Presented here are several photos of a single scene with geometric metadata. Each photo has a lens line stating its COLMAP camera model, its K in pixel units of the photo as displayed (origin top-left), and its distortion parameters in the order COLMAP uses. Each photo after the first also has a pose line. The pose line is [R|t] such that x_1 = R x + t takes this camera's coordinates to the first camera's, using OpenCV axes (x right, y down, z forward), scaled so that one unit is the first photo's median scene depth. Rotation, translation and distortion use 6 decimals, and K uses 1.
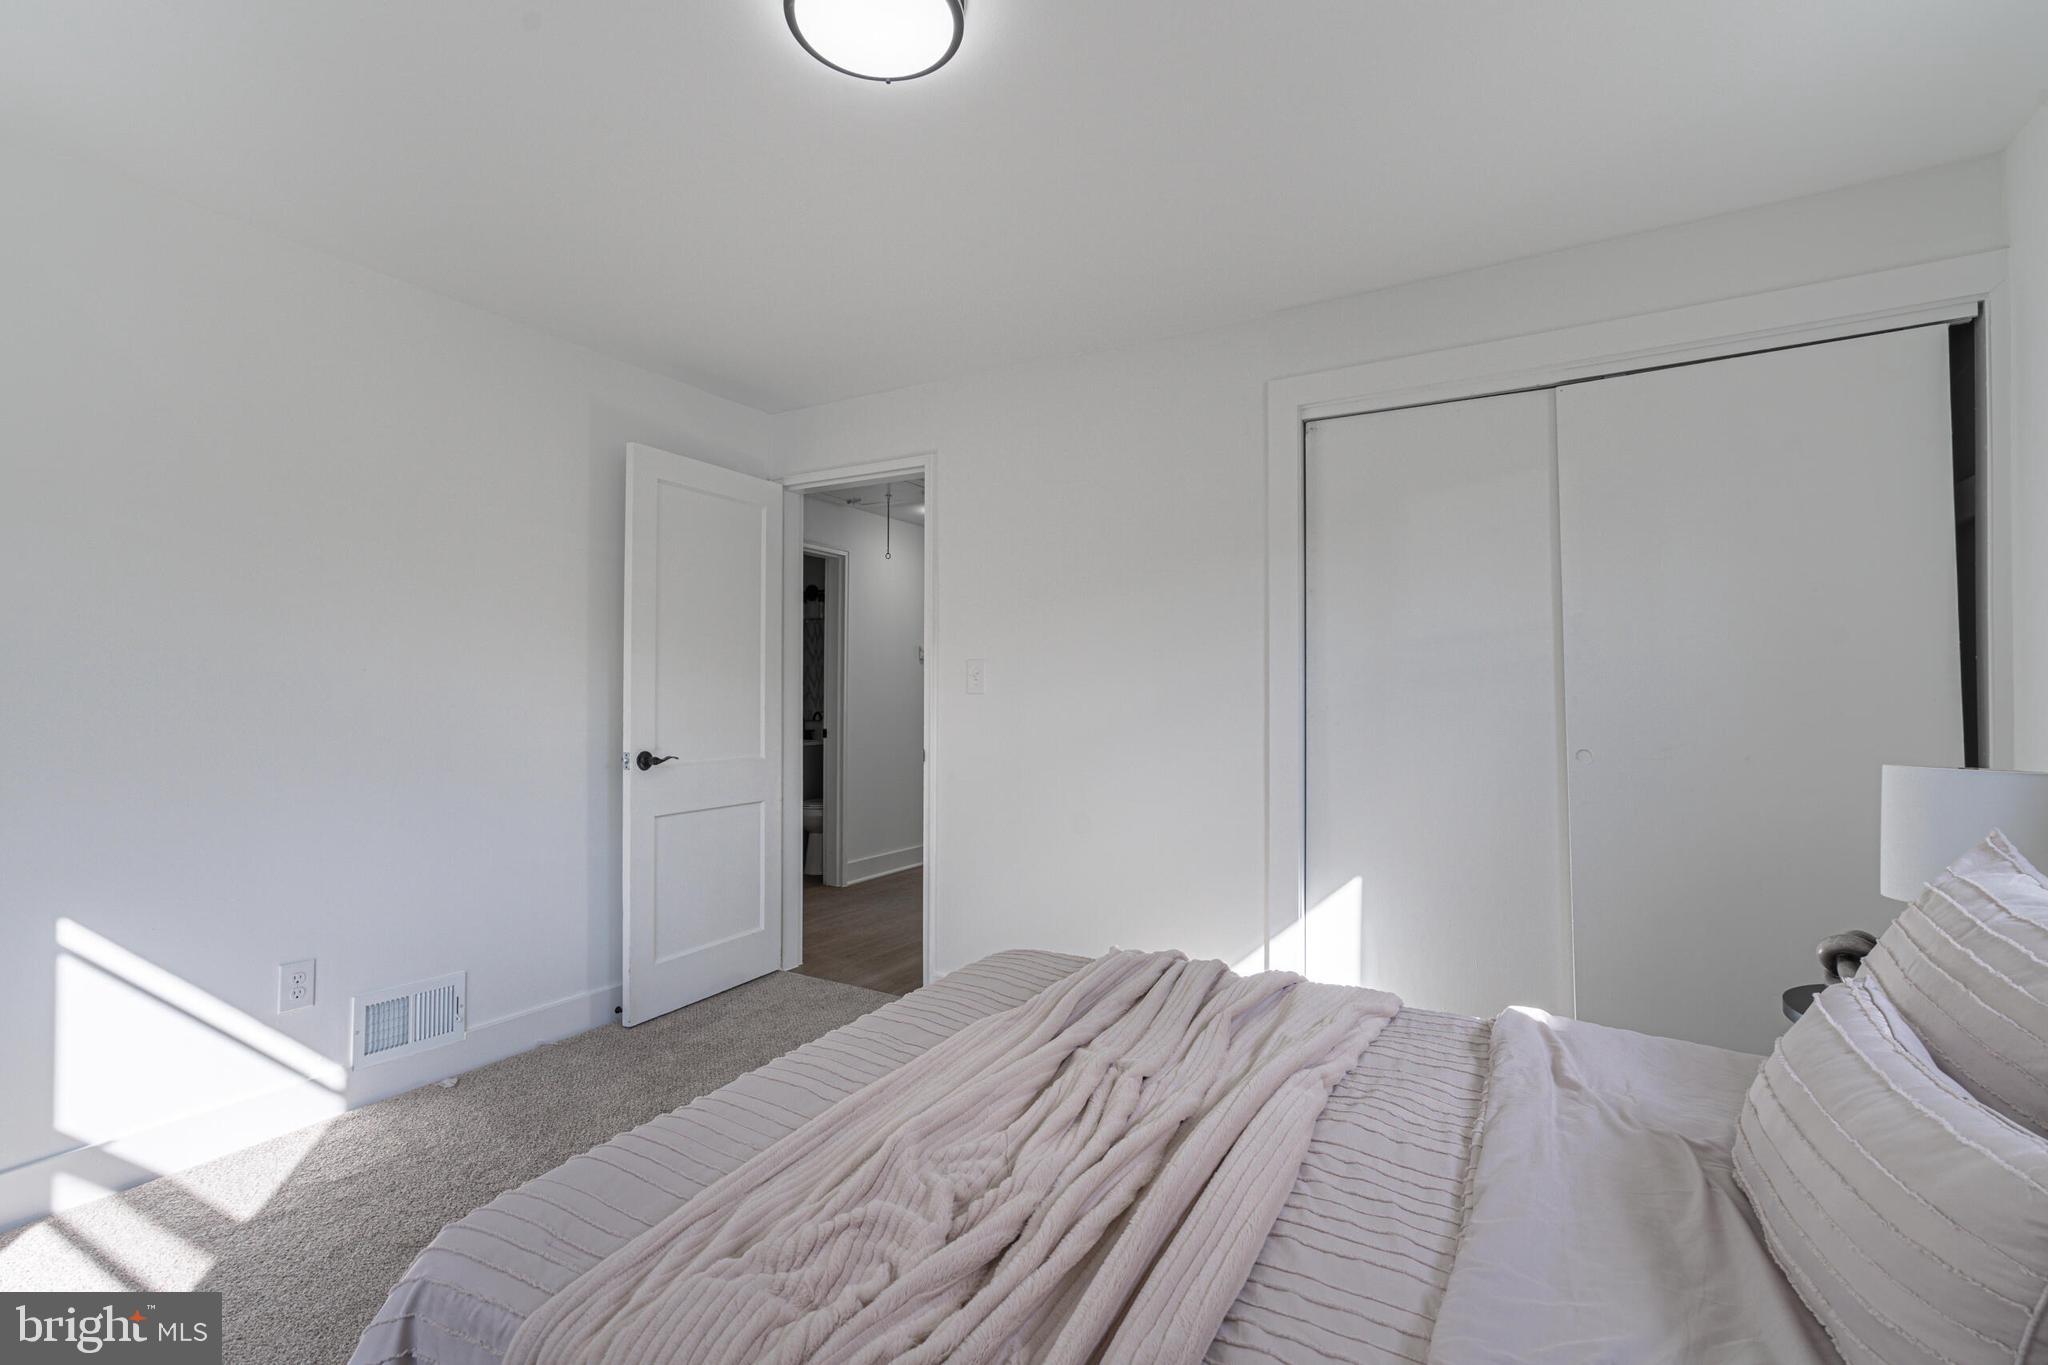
lens RADIAL K [[935.7, 0, 1023.2], [0, 935.7, 697.0], [0, 0, 1]] dist [-0.007713, 0.010834]
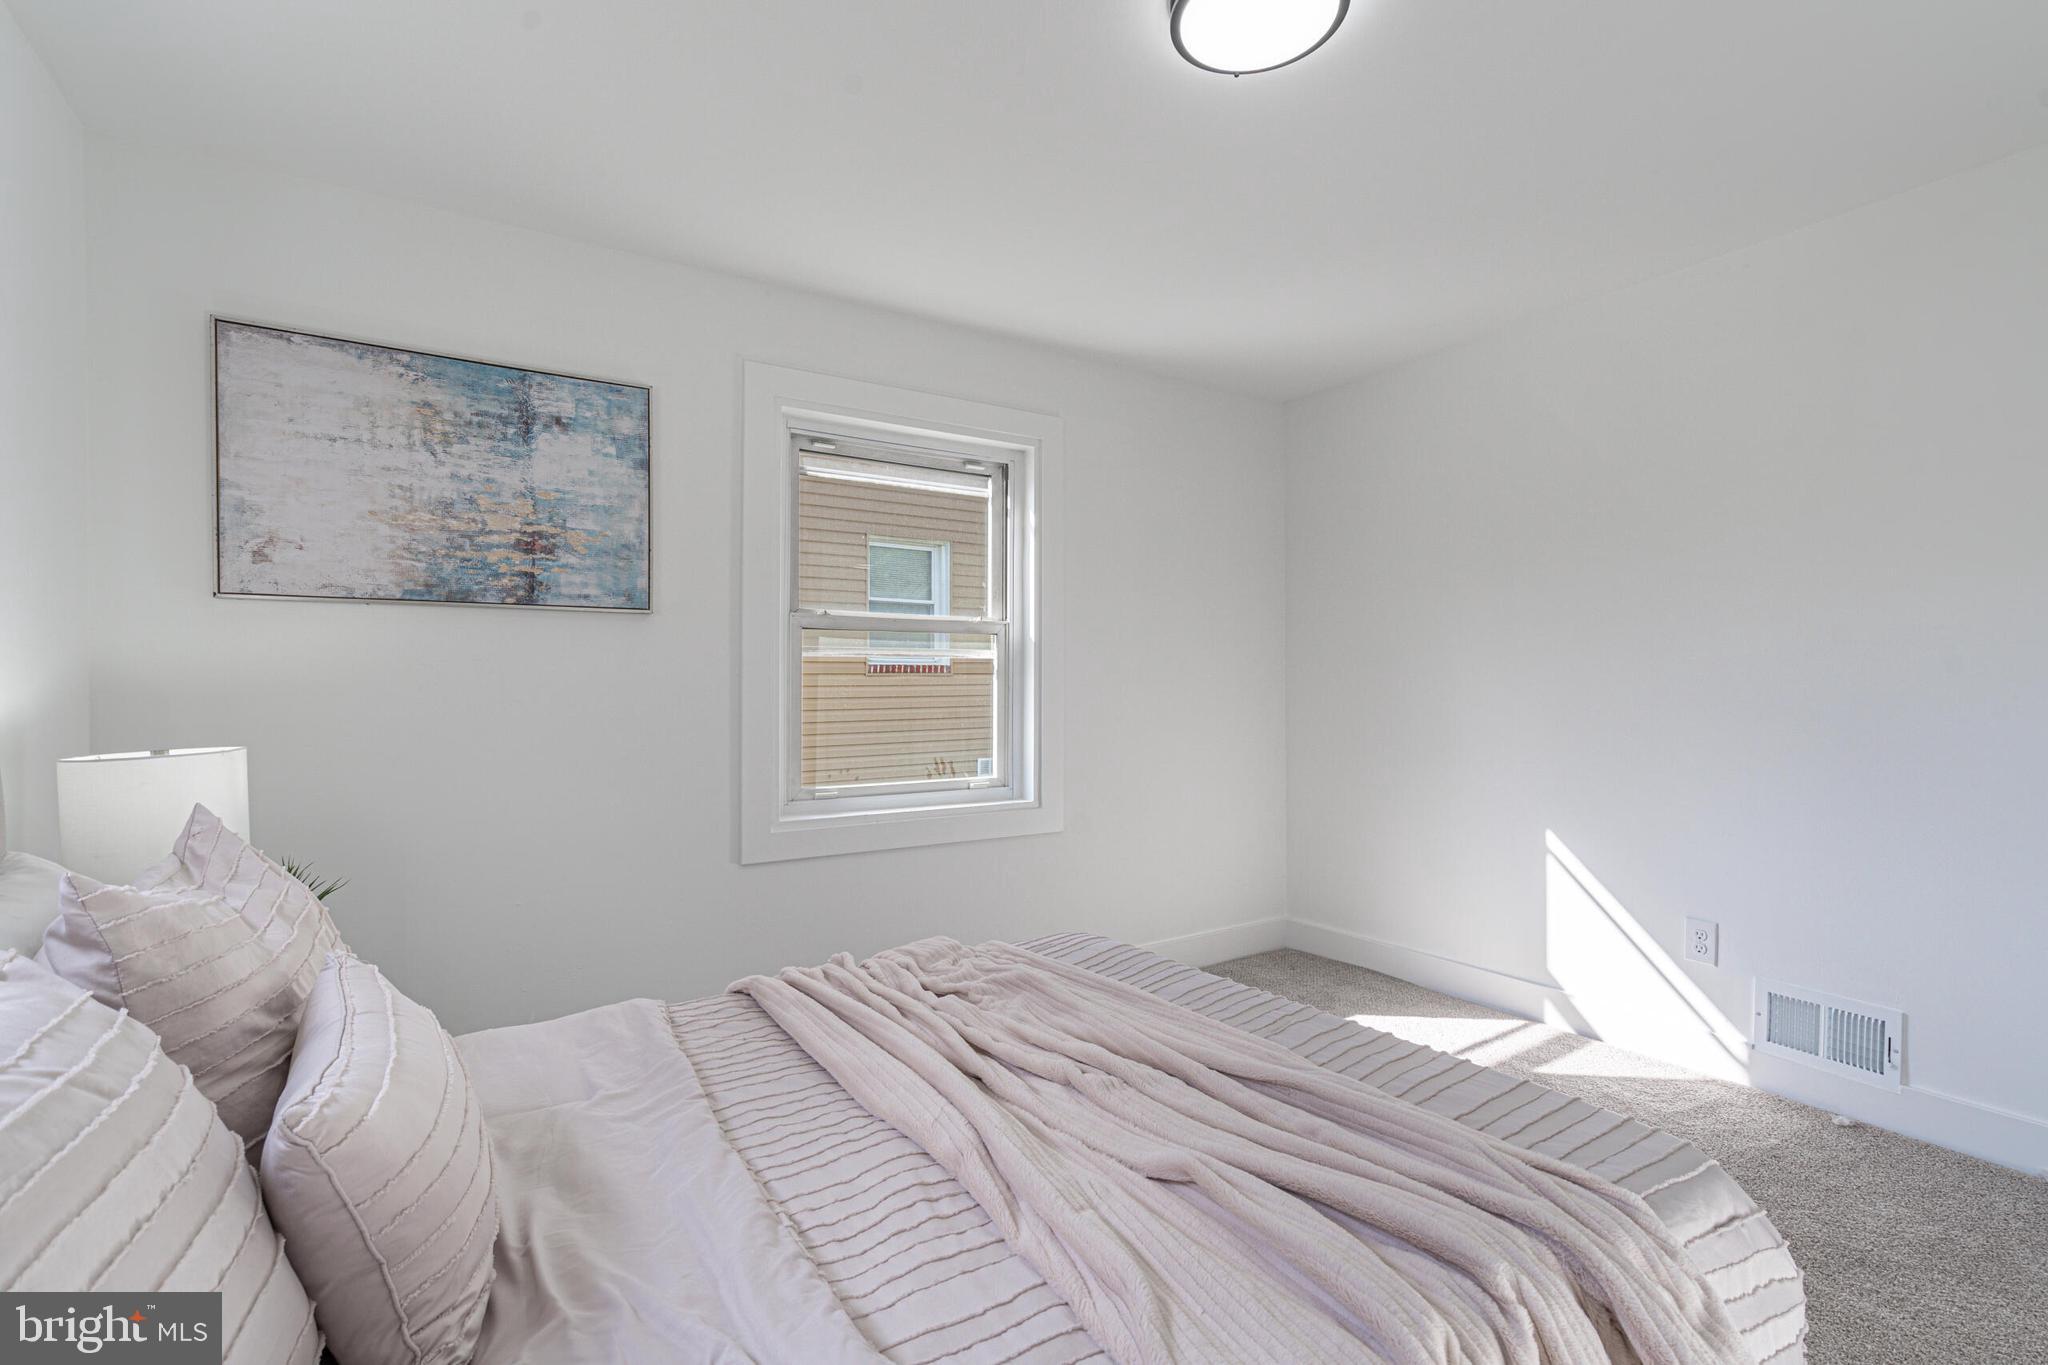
lens RADIAL K [[935.7, 0, 1012.1], [0, 935.7, 691.8], [0, 0, 1]] dist [-0.007713, 0.010834]
pose [[-0.489471, 0.006339, -0.871996, 0.444175], [0.007553, 0.999967, 0.003029, 0.003742], [0.871987, -0.005103, -0.489503, 0.639928]]
